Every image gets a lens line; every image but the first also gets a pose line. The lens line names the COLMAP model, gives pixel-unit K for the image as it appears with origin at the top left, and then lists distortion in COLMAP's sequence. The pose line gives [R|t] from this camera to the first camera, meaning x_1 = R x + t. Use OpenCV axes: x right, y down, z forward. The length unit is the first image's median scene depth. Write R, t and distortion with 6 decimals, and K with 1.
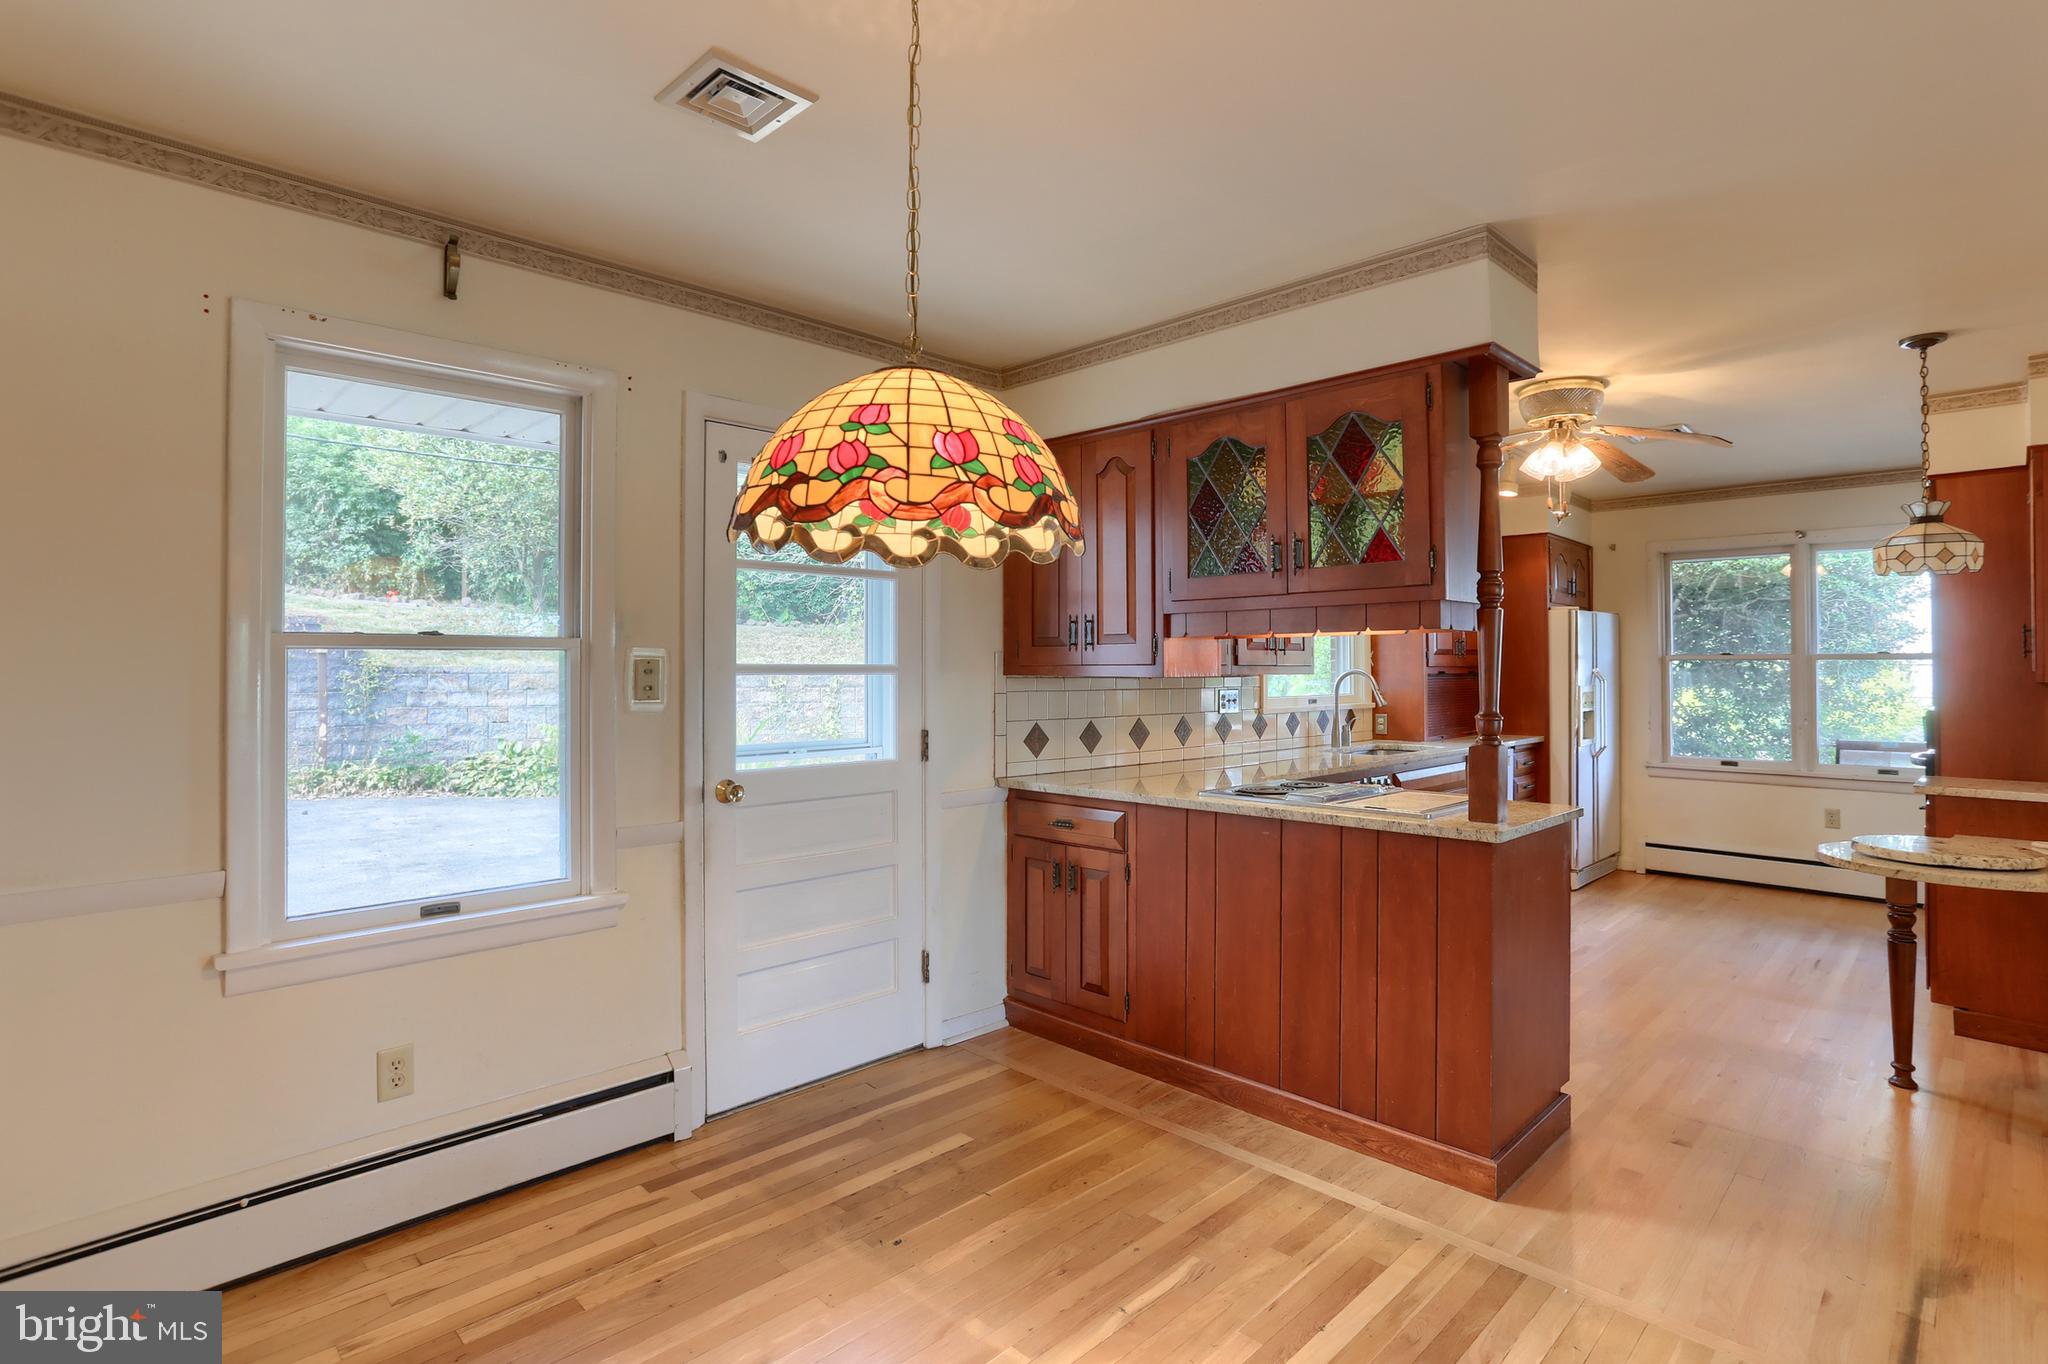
lens RADIAL K [[1022.5, 0, 1034.2], [0, 1022.5, 651.0], [0, 0, 1]] dist [-0.054409, 0.031522]
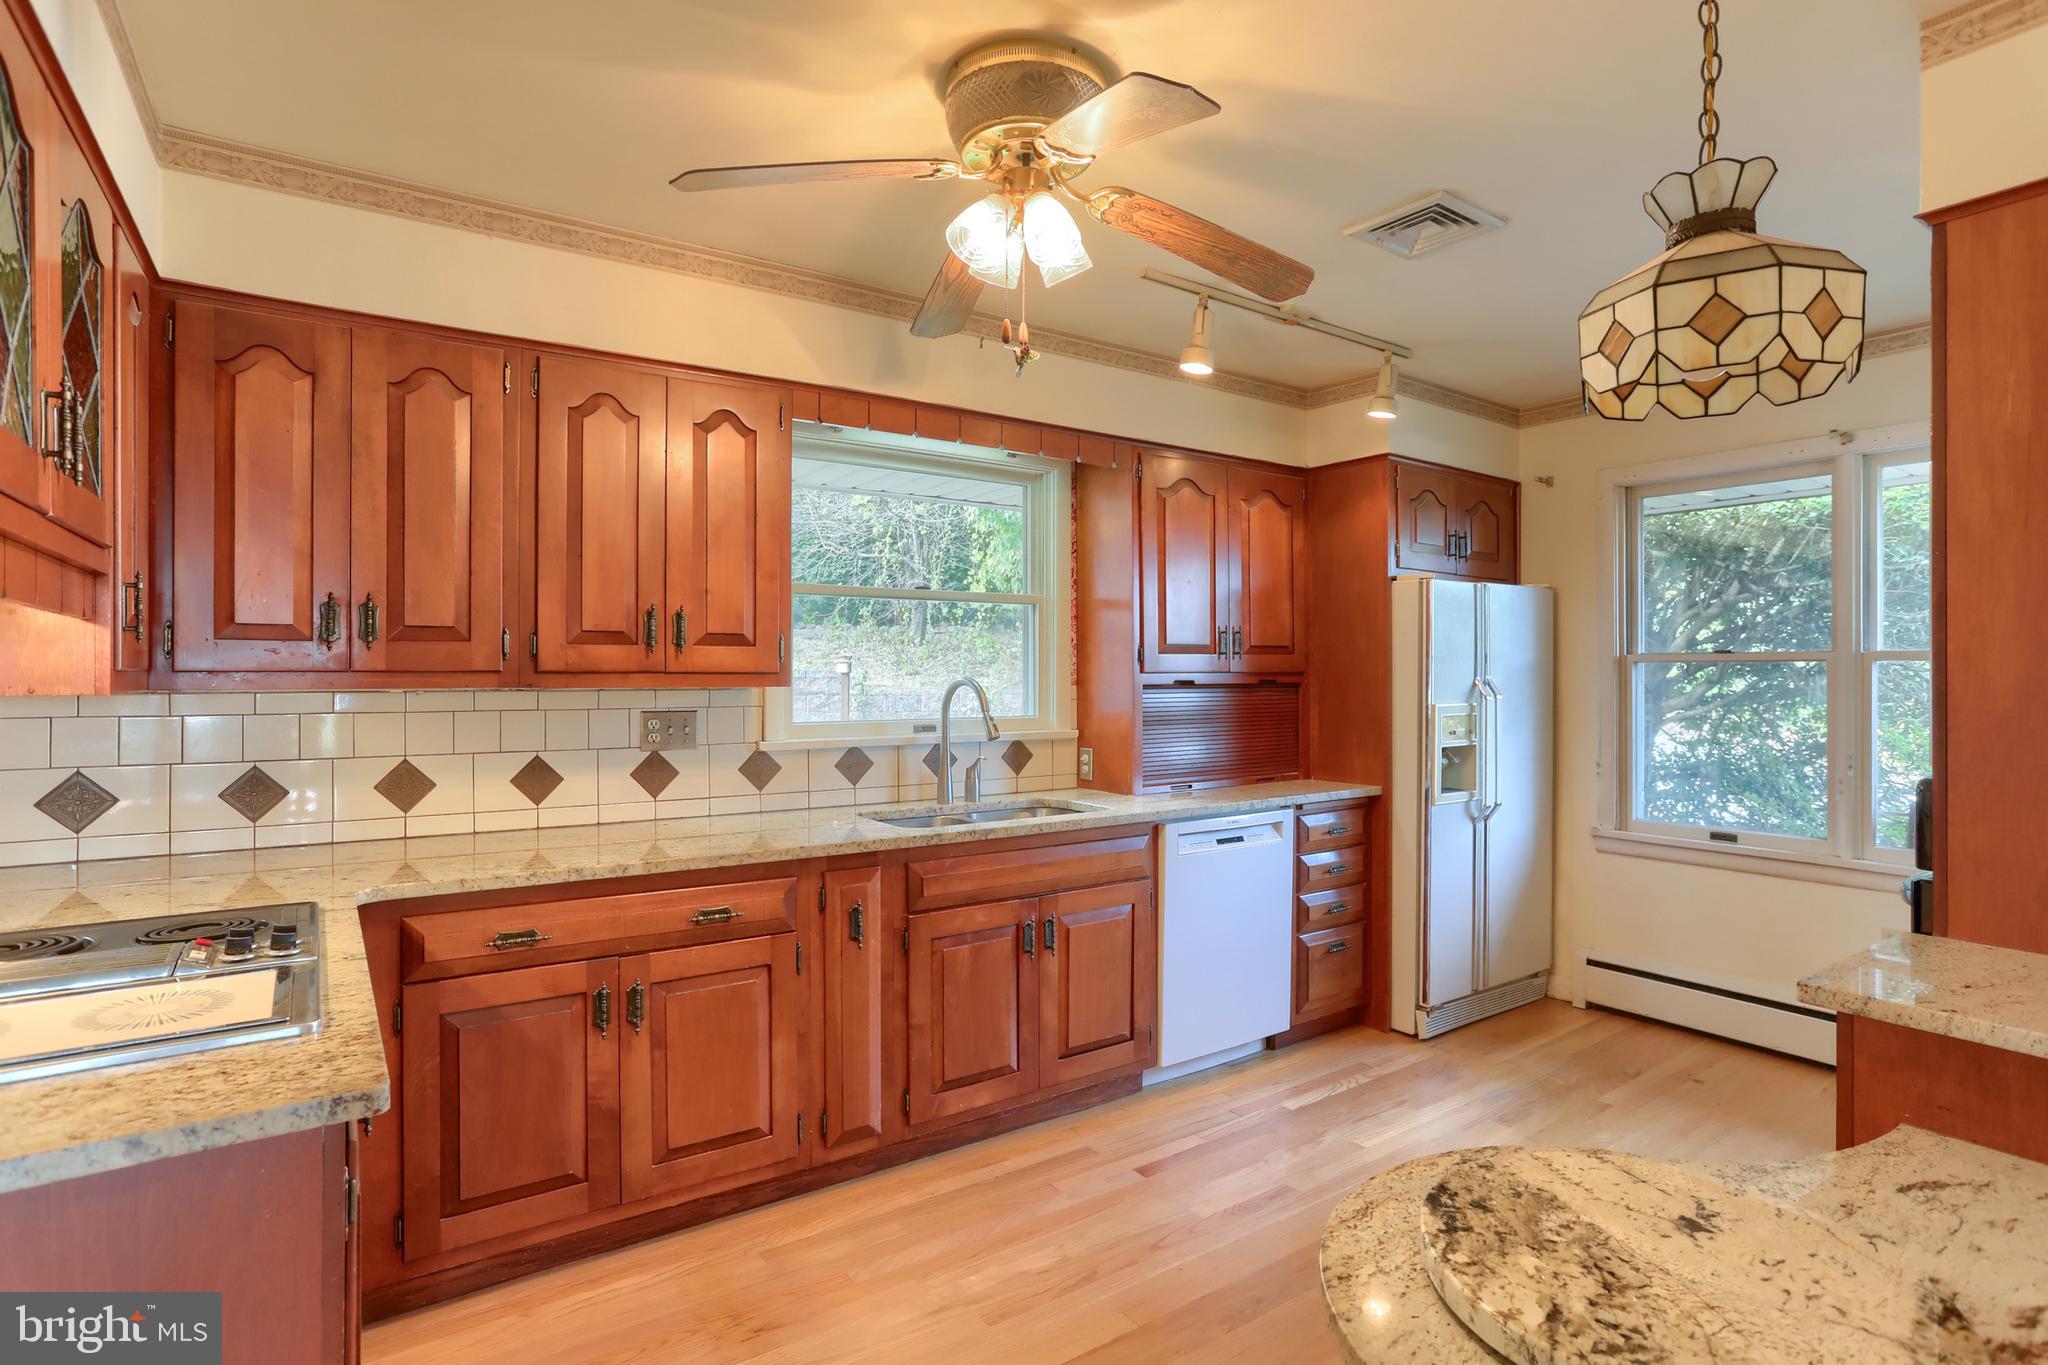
lens RADIAL K [[1031.7, 0, 1031.4], [0, 1031.7, 675.2], [0, 0, 1]] dist [-0.058929, 0.031345]
pose [[0.983591, 0.001143, -0.180408, 0.770489], [0.002422, 0.999806, 0.019539, 0.007764], [0.180395, -0.019655, 0.983398, 0.662077]]
